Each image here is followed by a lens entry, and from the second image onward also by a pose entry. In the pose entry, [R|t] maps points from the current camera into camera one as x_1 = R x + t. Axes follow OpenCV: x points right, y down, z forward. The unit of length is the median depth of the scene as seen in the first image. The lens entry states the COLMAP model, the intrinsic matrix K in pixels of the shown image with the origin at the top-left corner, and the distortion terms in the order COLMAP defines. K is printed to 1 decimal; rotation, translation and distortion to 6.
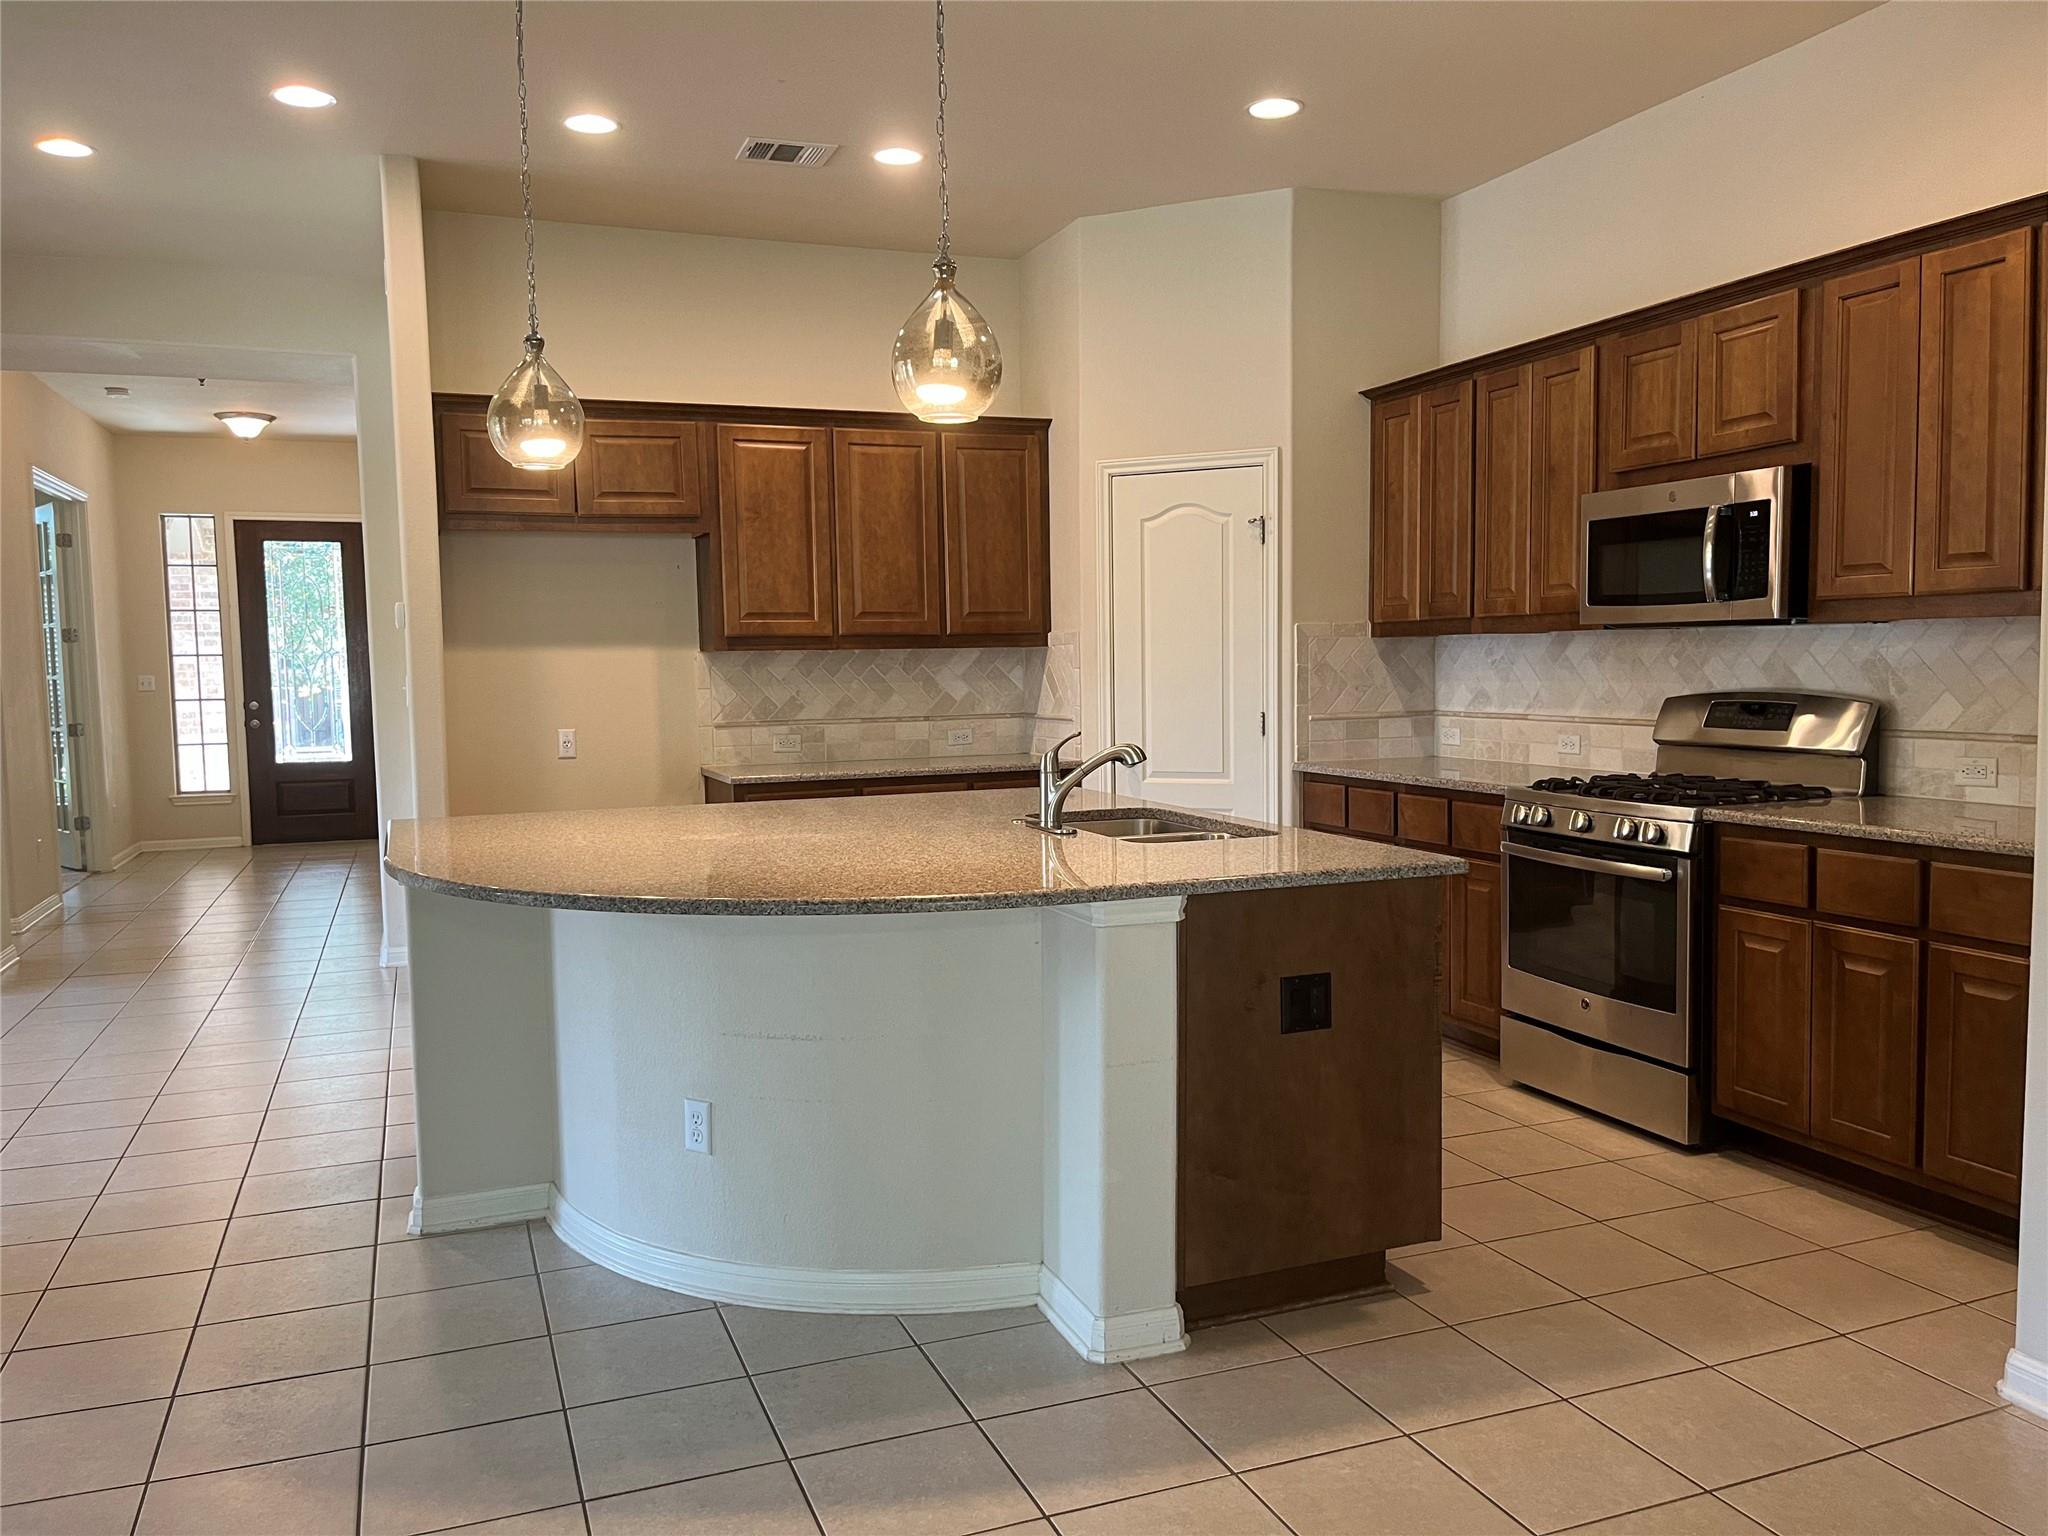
lens RADIAL K [[1532.9, 0, 1018.5], [0, 1532.9, 777.1], [0, 0, 1]] dist [0.092730, -0.129515]
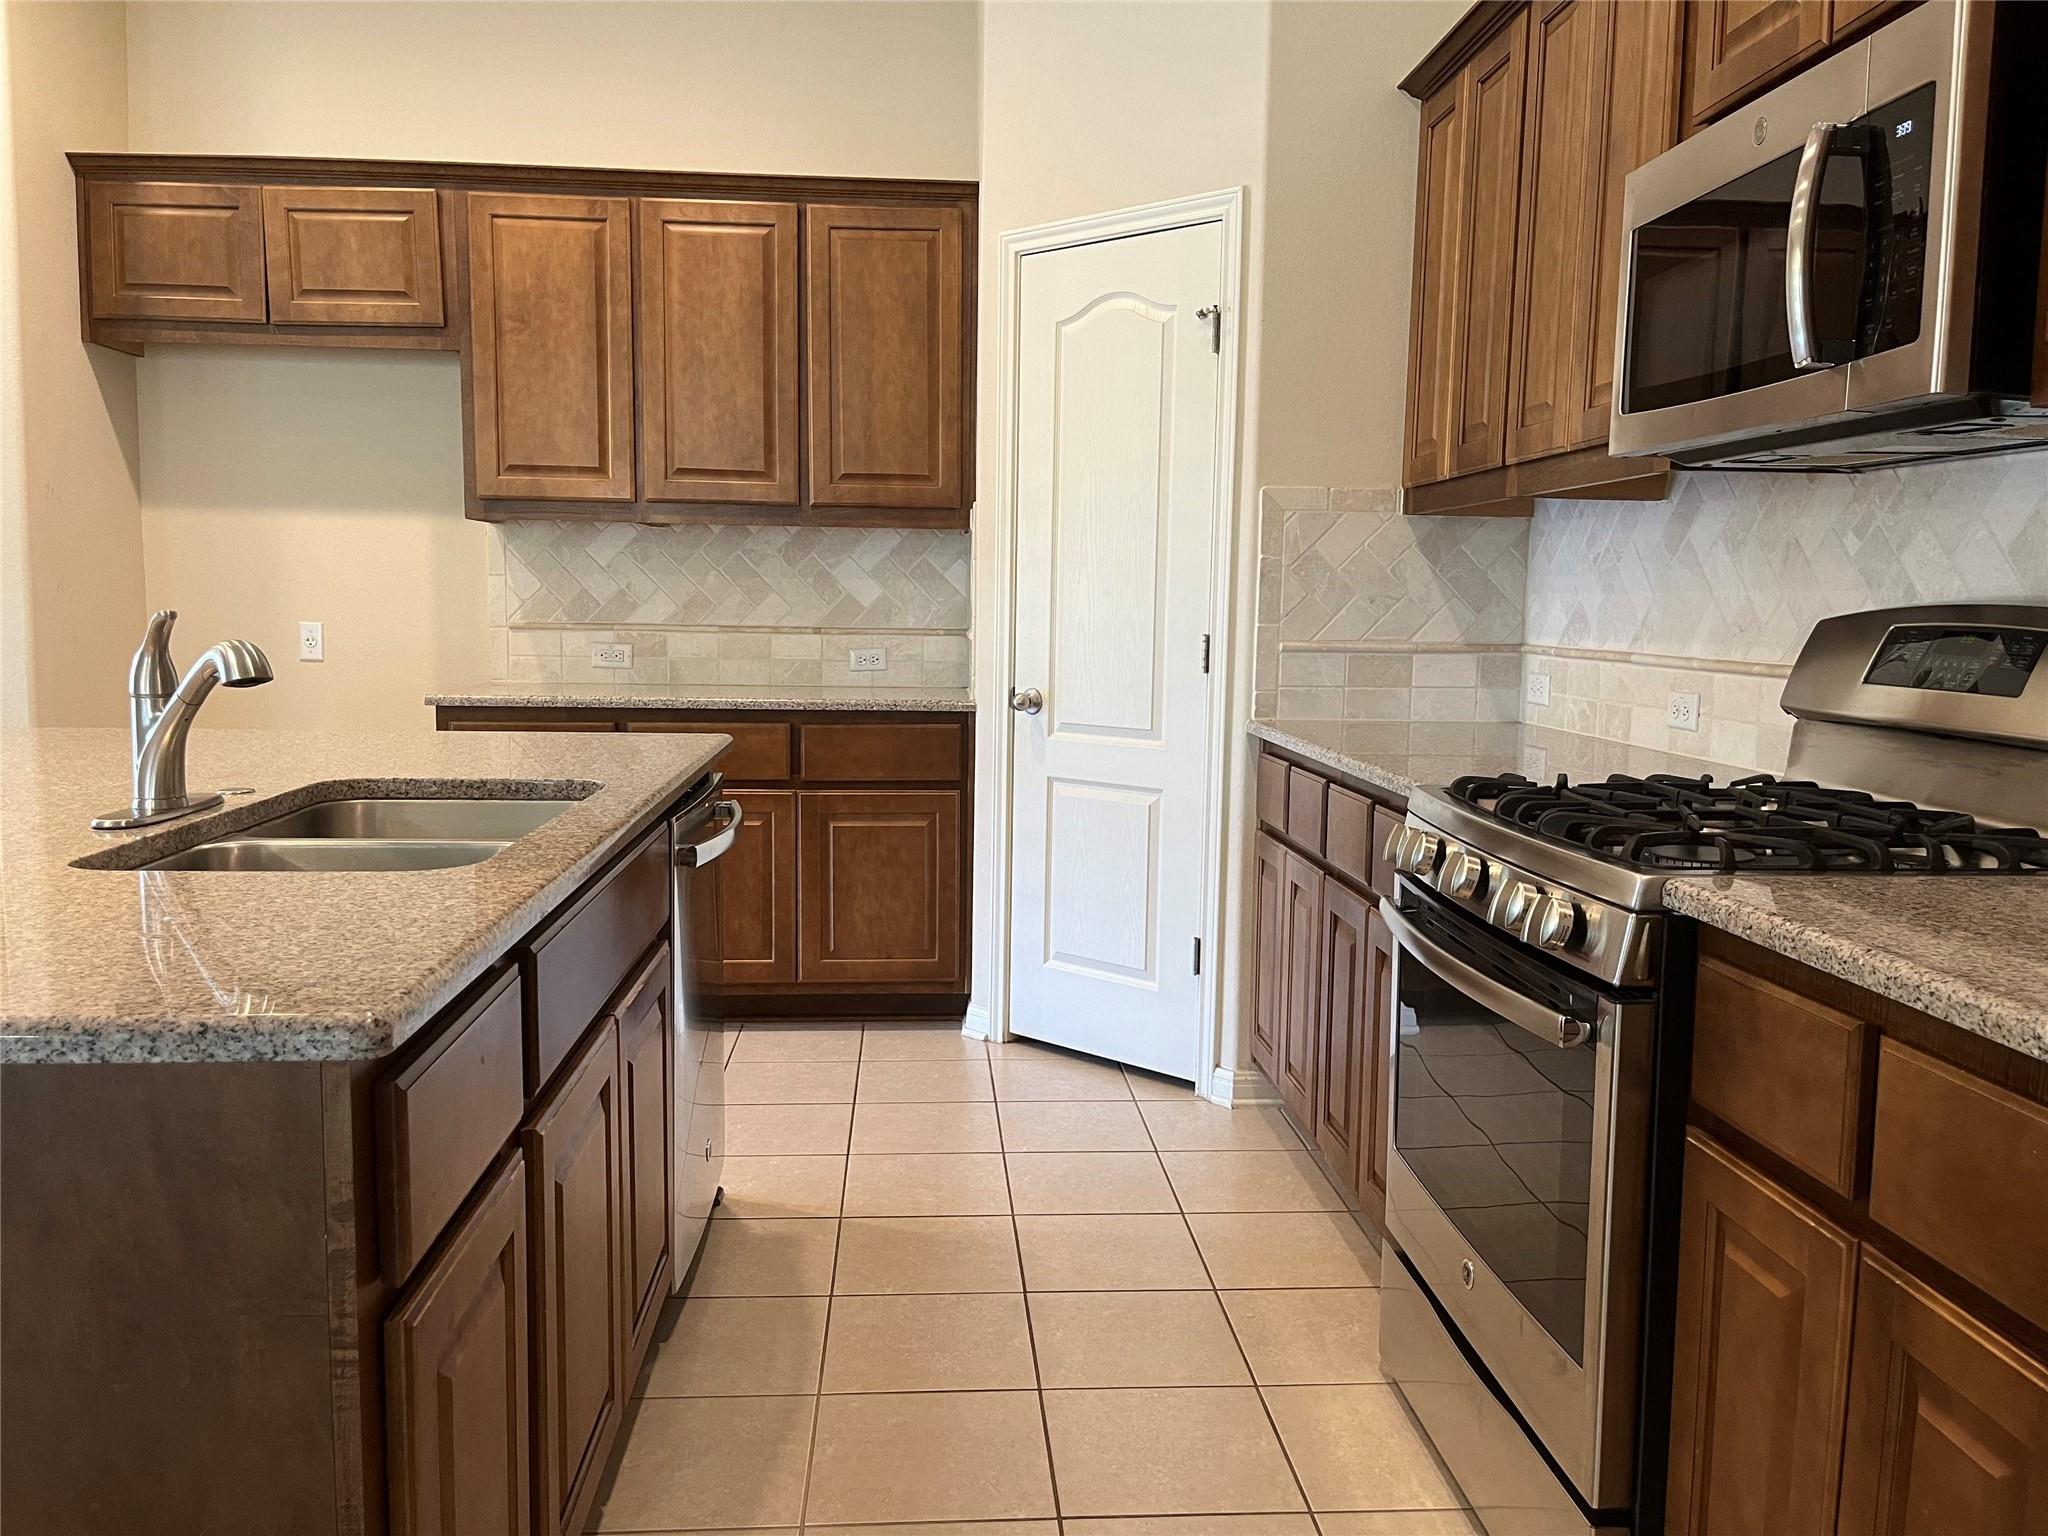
lens RADIAL K [[1532.9, 0, 1018.5], [0, 1532.9, 777.1], [0, 0, 1]] dist [0.092730, -0.129515]
pose [[0.952815, 0.066407, -0.296199, 0.272328], [-0.055147, 0.997408, 0.046219, -0.009842], [0.298501, -0.027704, 0.954007, 0.393674]]
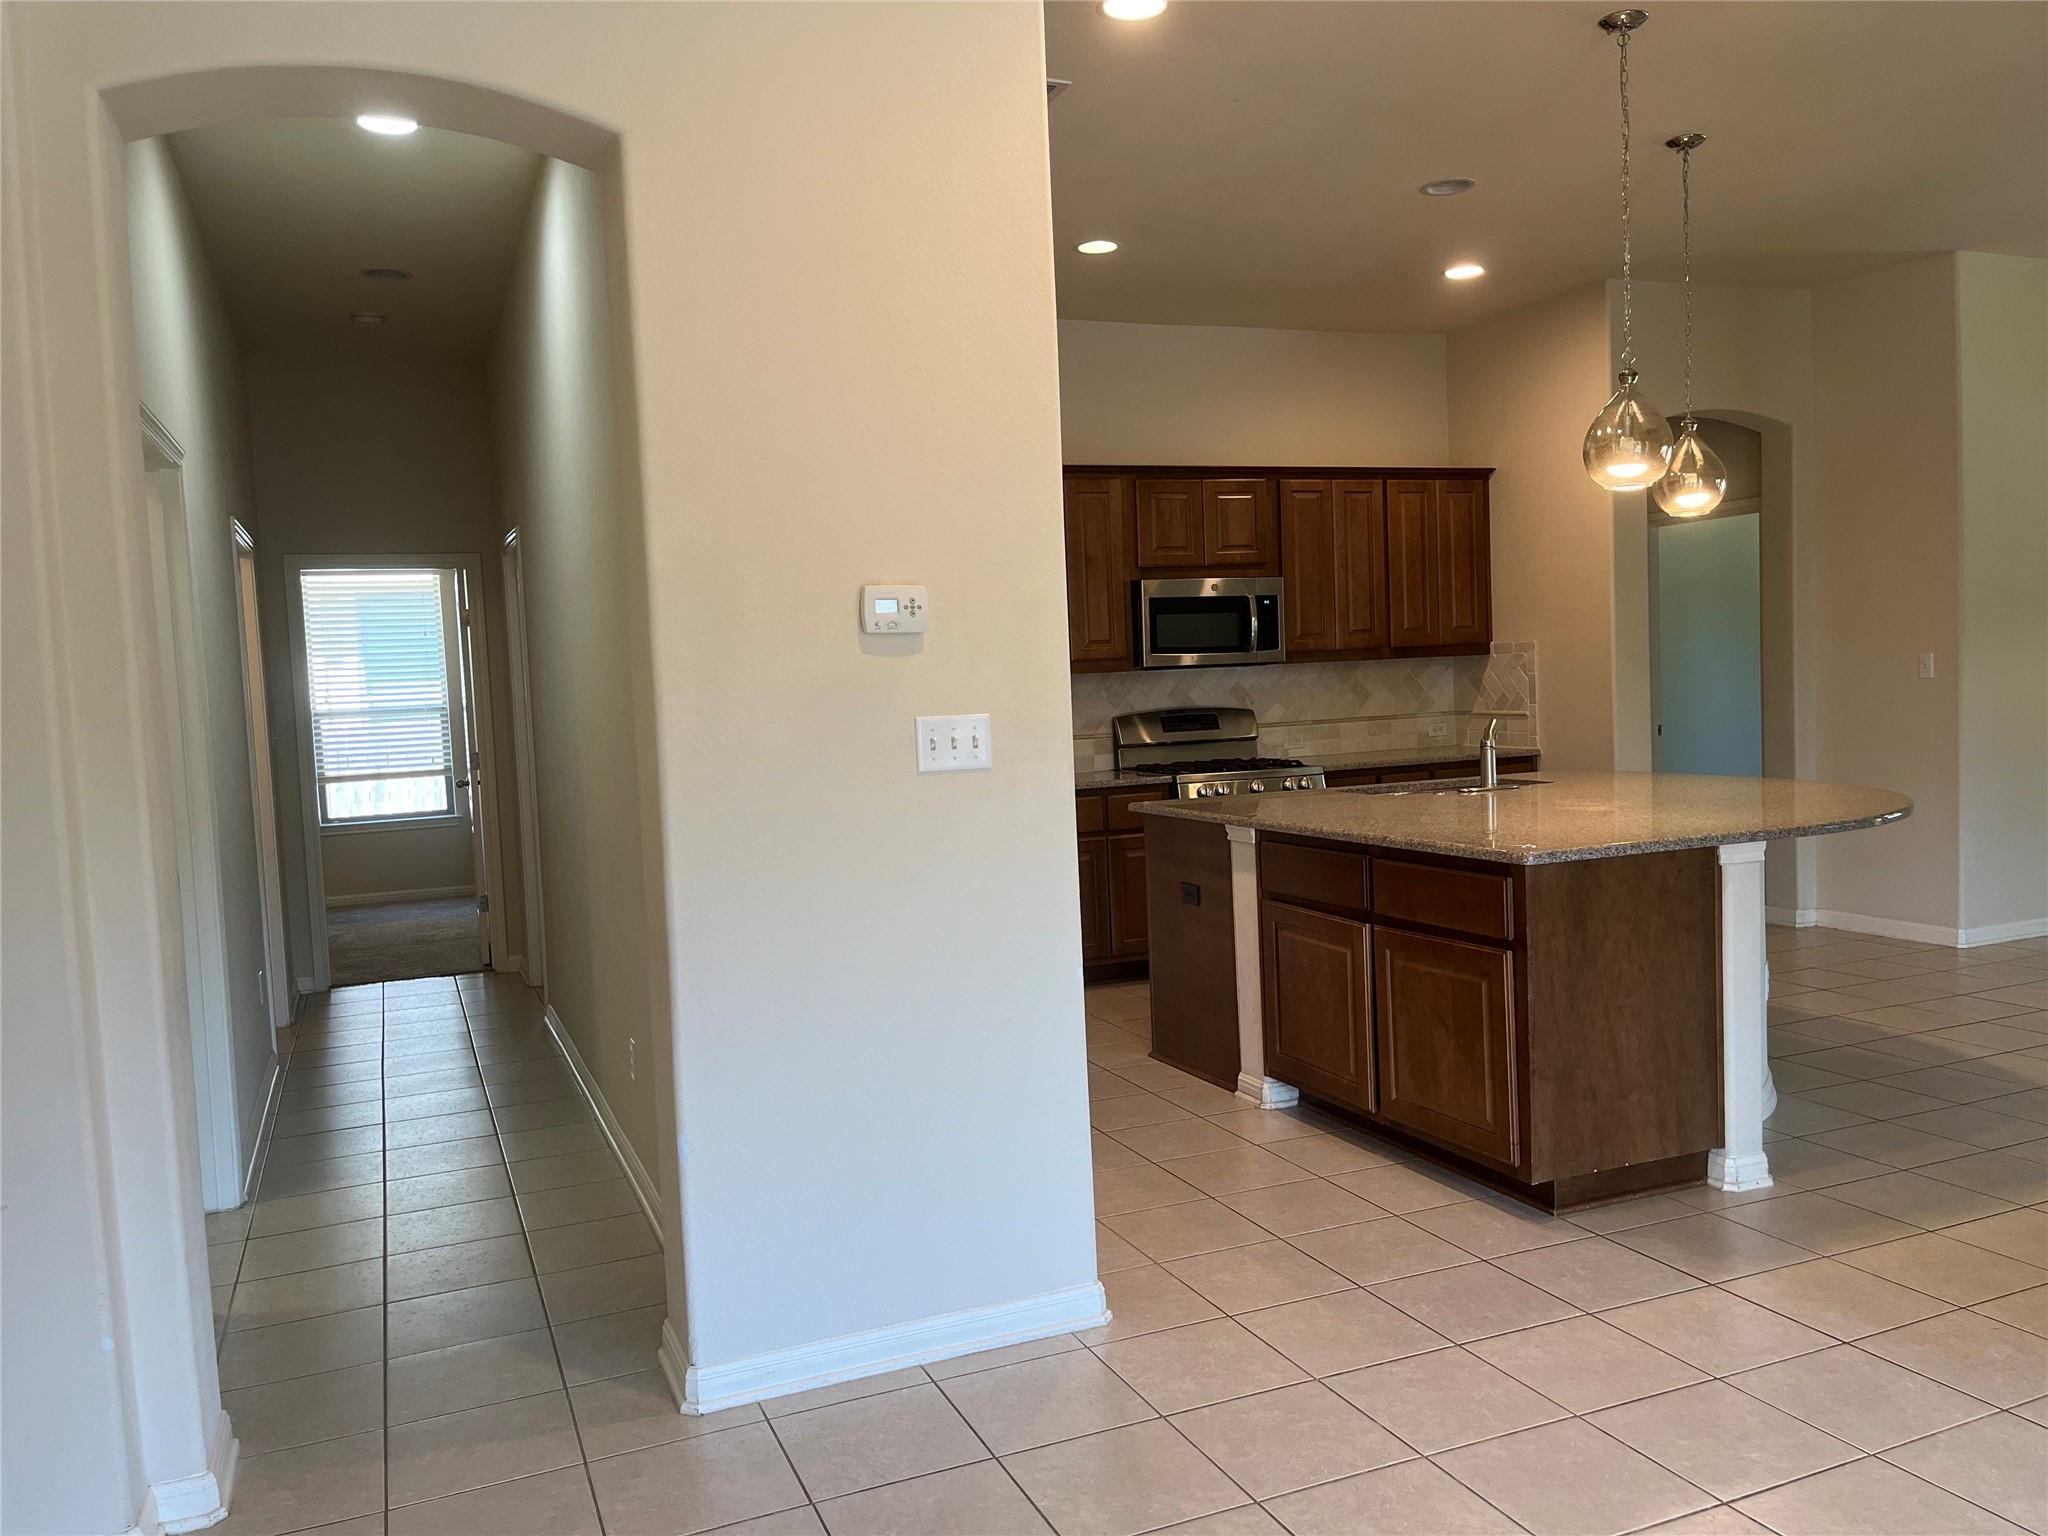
lens RADIAL K [[1532.9, 0, 1018.5], [0, 1532.9, 777.1], [0, 0, 1]] dist [0.092730, -0.129515]
pose [[-0.017132, -0.046168, 0.998787, -0.889826], [0.122650, 0.991292, 0.047925, -0.063670], [-0.992302, 0.123322, -0.011320, 0.927311]]
